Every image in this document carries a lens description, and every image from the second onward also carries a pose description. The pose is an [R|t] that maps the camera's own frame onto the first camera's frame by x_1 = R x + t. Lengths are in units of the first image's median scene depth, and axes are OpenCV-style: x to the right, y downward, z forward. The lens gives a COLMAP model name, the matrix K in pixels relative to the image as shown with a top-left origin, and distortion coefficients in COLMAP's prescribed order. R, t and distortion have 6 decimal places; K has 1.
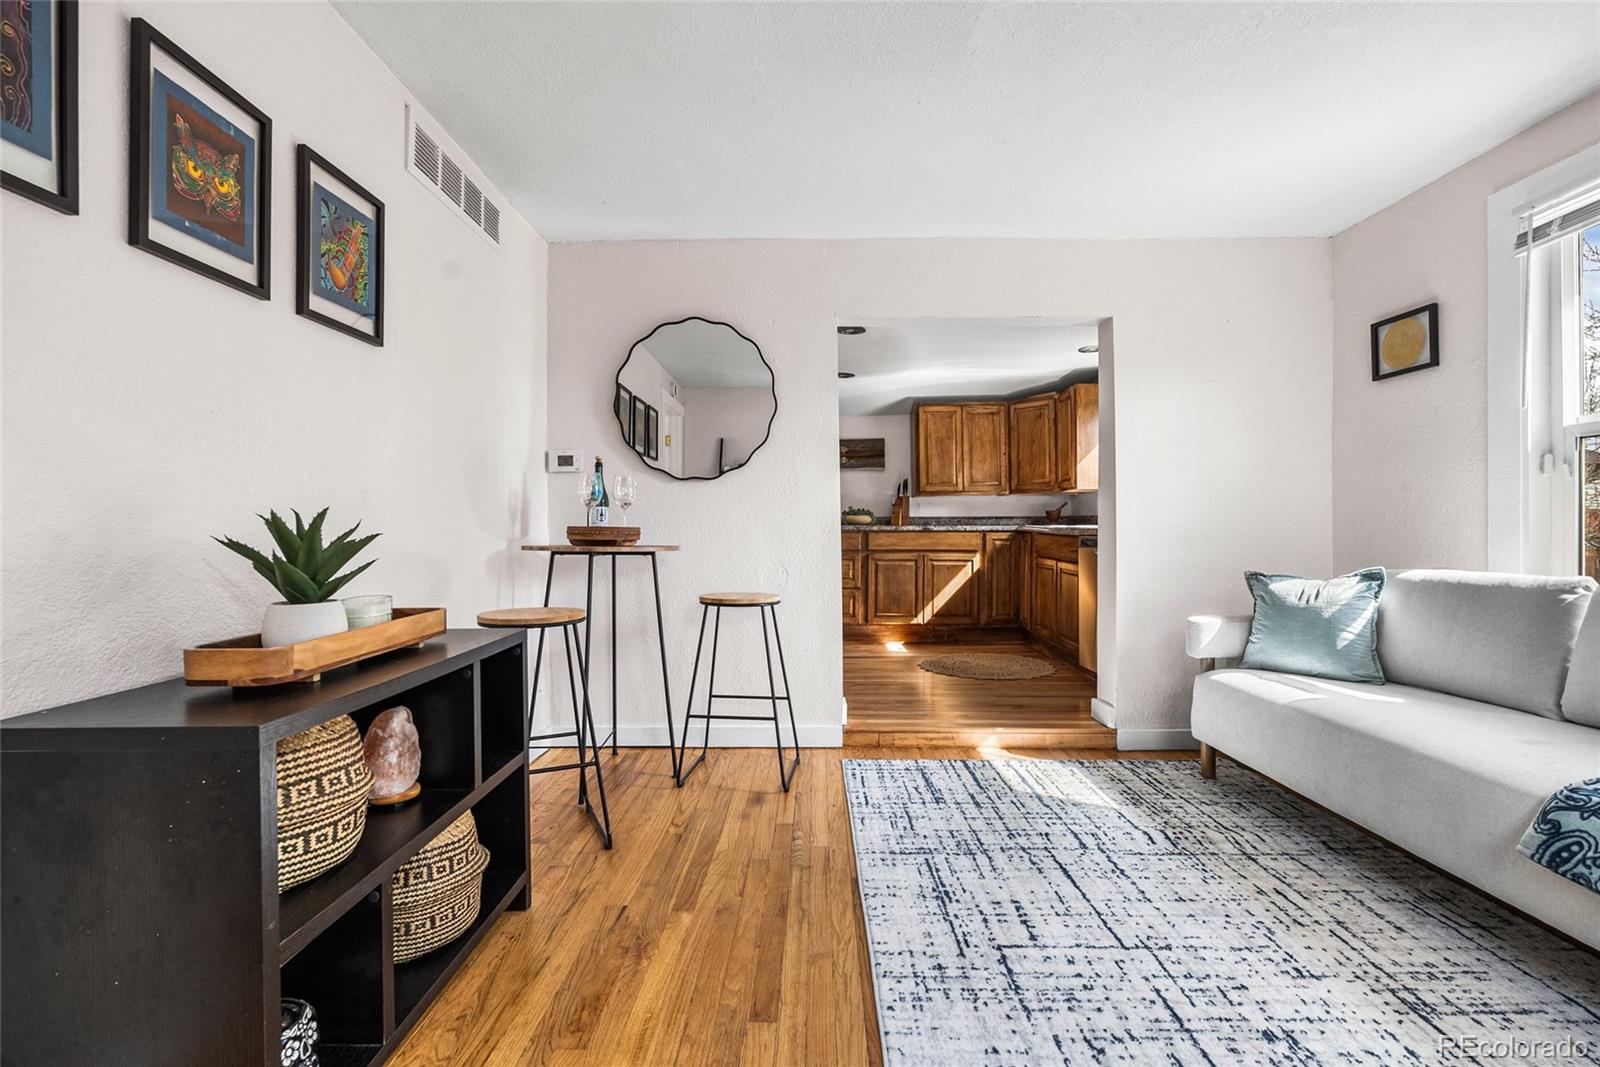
lens RADIAL K [[714.0, 0, 807.4], [0, 714.0, 528.0], [0, 0, 1]] dist [-0.003321, 0.000047]
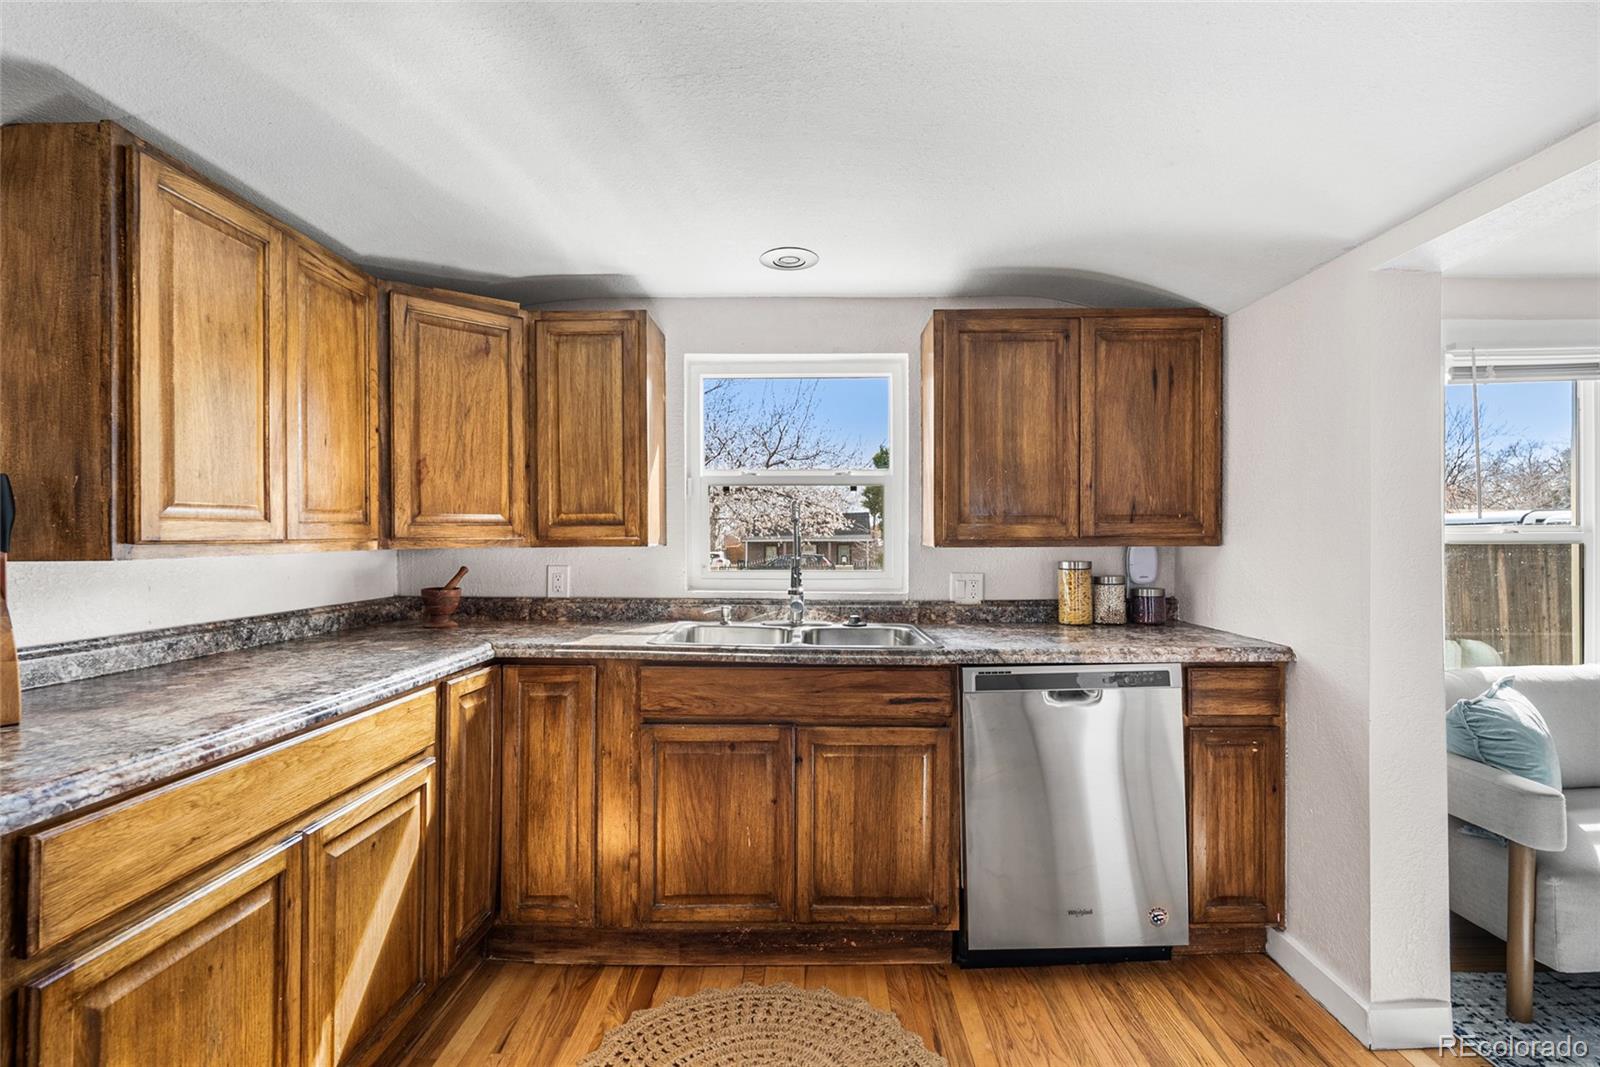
lens RADIAL K [[714.0, 0, 802.7], [0, 714.0, 533.8], [0, 0, 1]] dist [-0.003321, 0.000047]
pose [[0.002076, 0.012863, 0.999915, -0.128505], [0.003010, 0.999913, -0.012869, -0.111084], [-0.999993, 0.003036, 0.002037, 1.766824]]
